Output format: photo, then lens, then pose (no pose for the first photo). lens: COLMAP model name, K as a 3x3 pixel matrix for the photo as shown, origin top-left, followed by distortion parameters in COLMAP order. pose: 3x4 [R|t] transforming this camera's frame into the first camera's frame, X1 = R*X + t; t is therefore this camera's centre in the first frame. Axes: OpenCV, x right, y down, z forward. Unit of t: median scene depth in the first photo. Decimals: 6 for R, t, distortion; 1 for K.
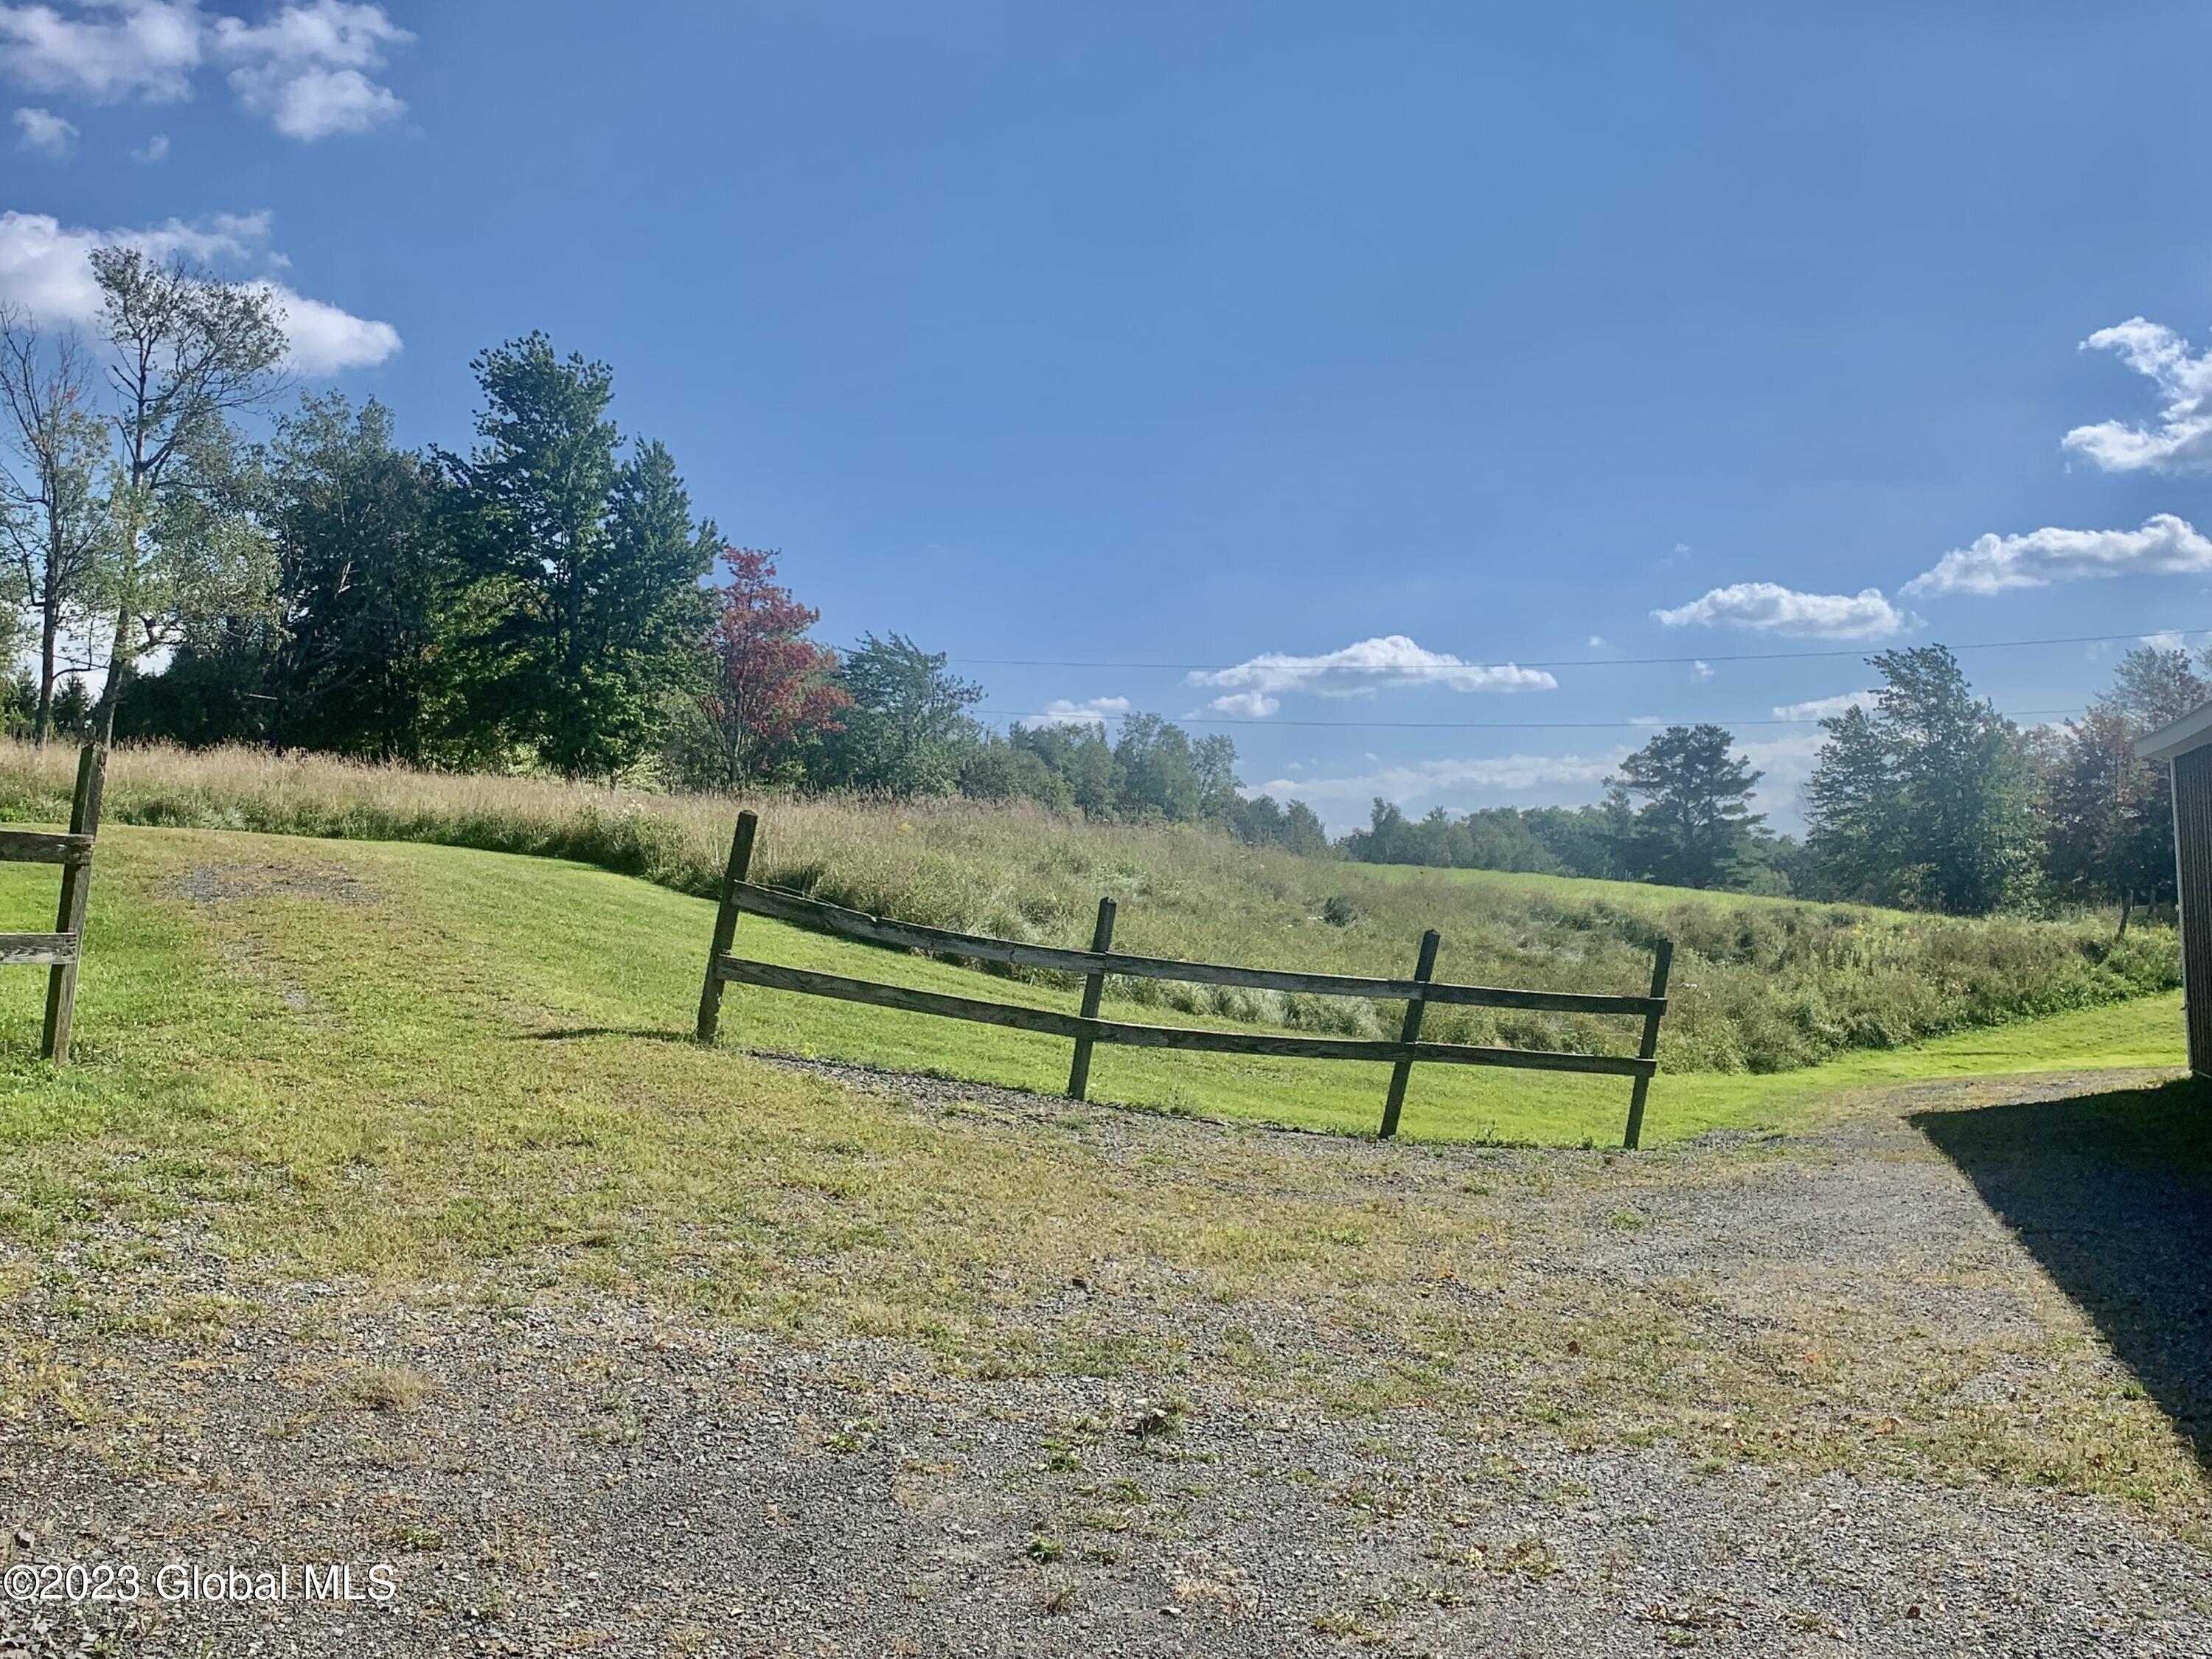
lens RADIAL K [[2317.1, 0, 1105.8], [0, 2317.1, 831.7], [0, 0, 1]] dist [0.004303, 0.000000]
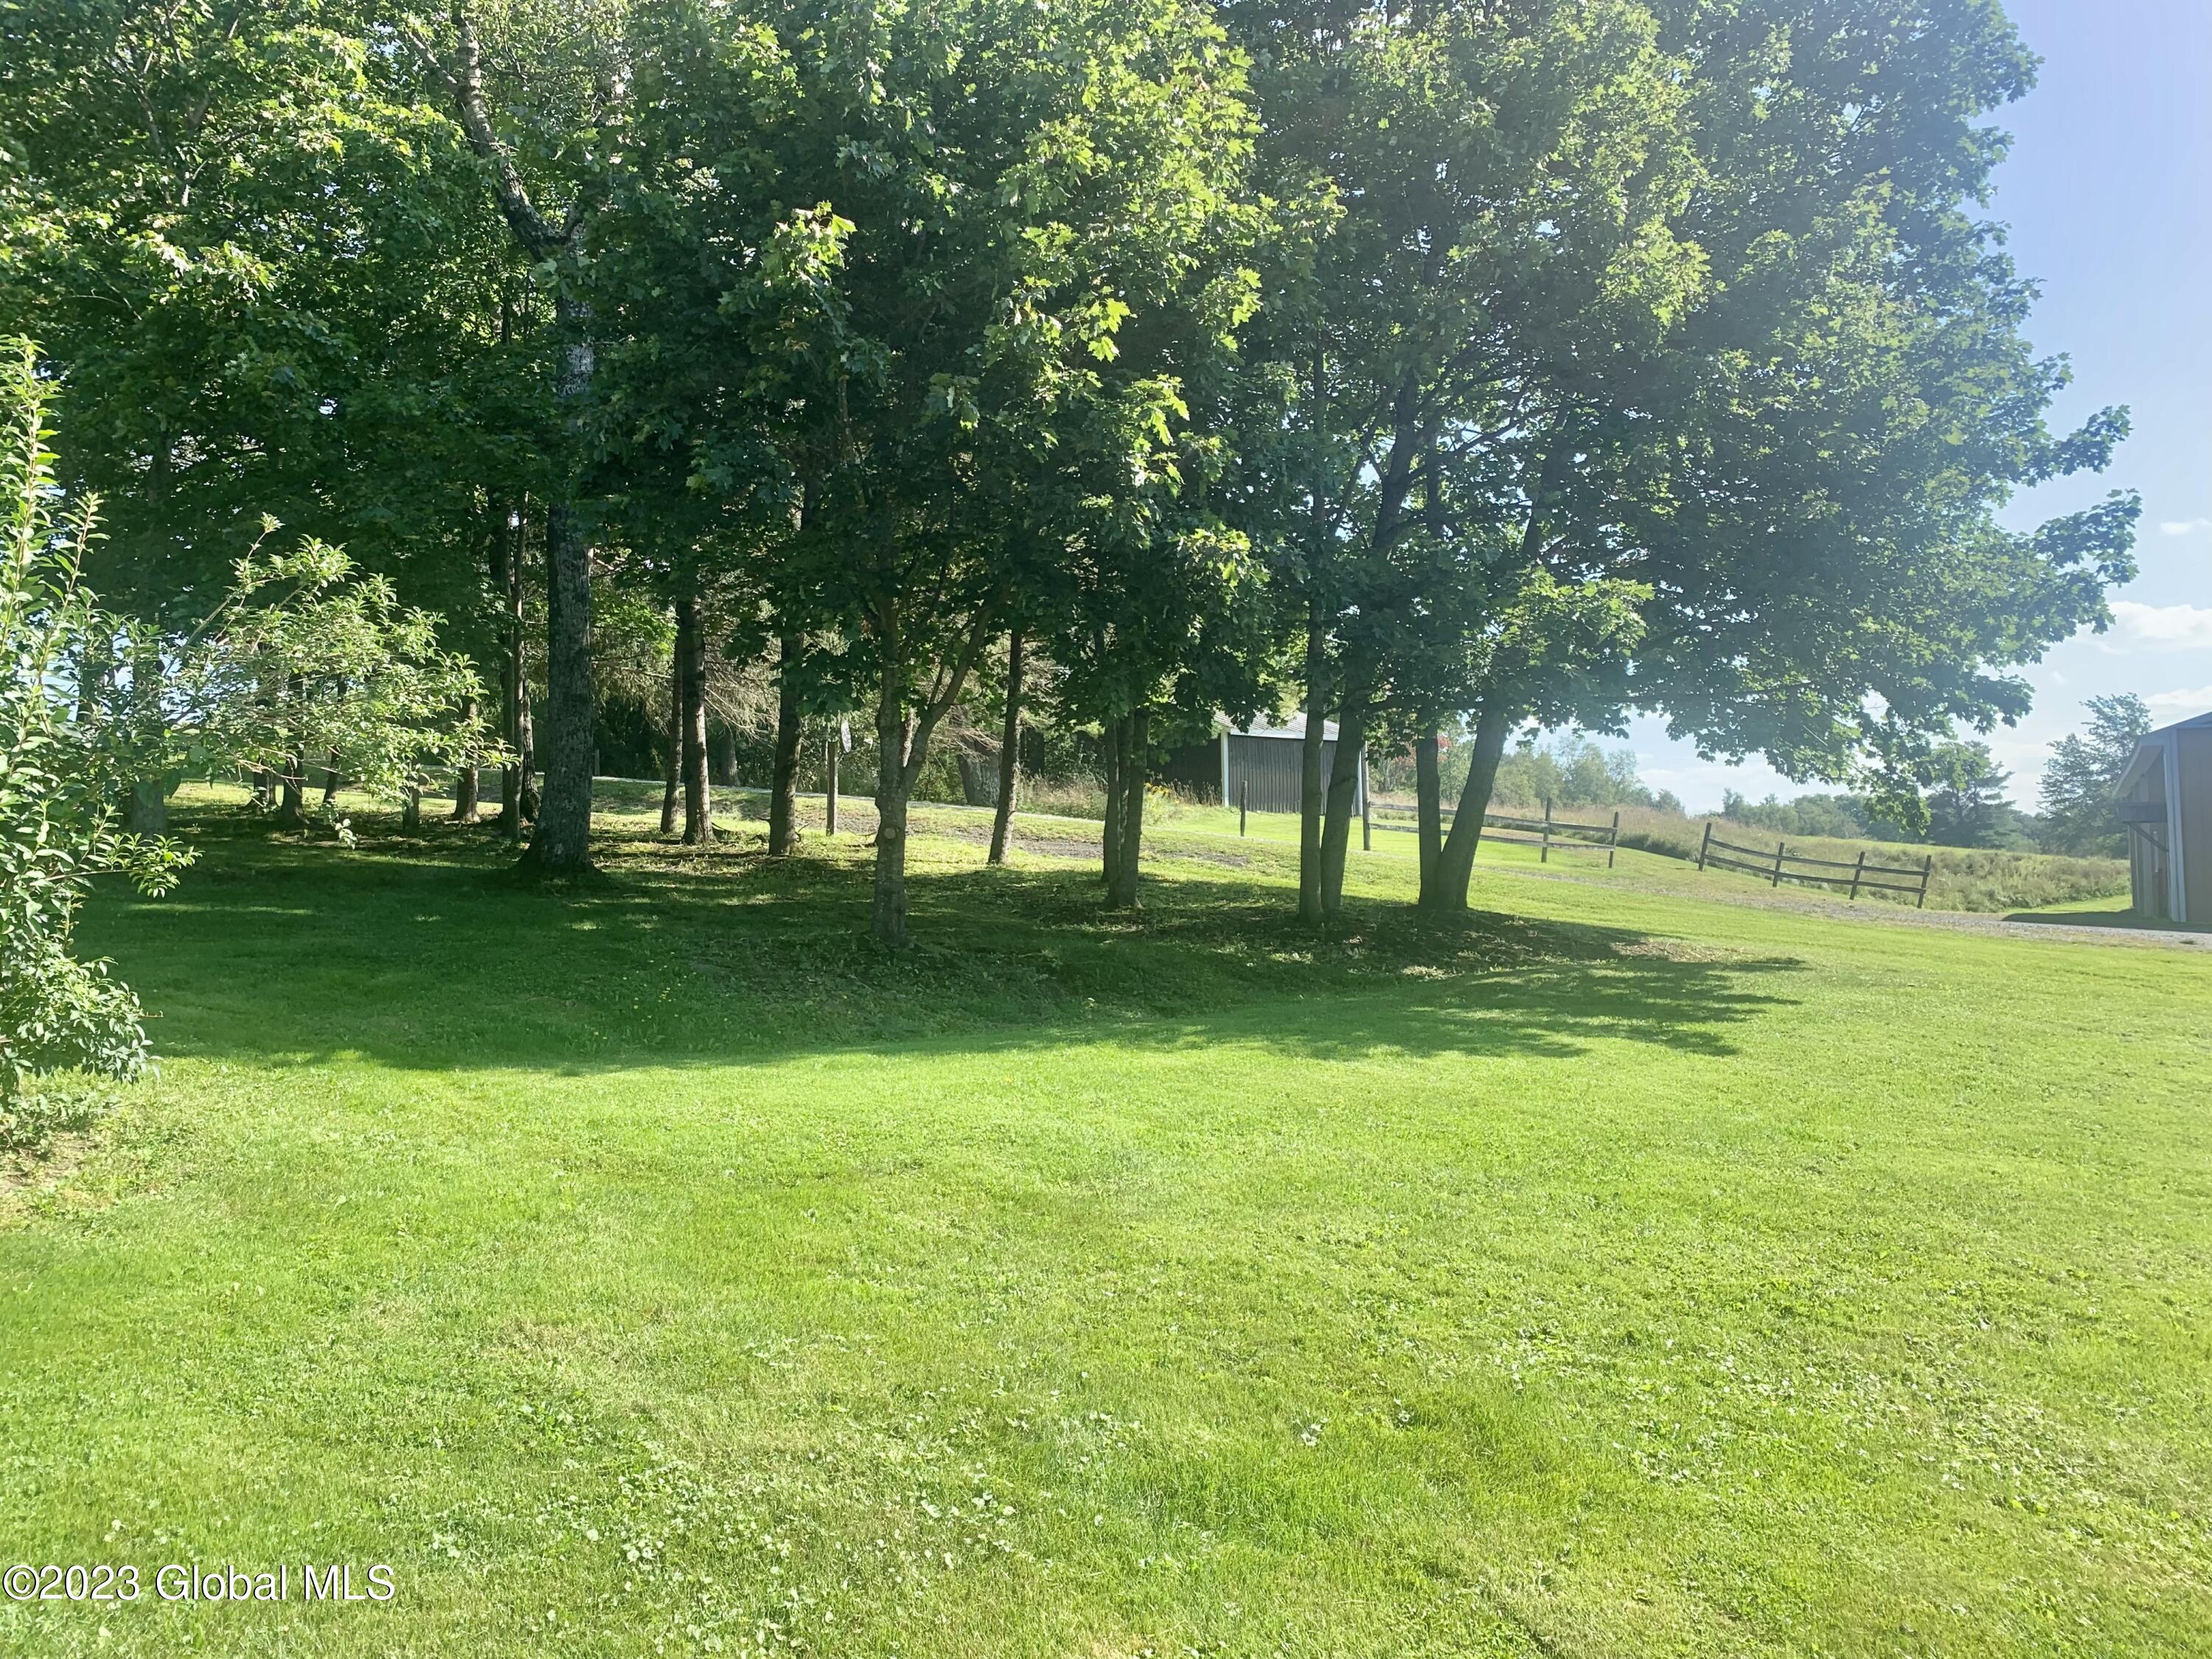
lens RADIAL K [[1680.0, 0, 1106.3], [0, 1680.0, 828.6], [0, 0, 1]] dist [-0.002352, -0.001900]
pose [[0.974210, -0.003362, -0.225618, -0.059470], [0.005639, 0.999939, 0.009450, -0.003889], [0.225573, -0.010479, 0.974170, -0.262340]]
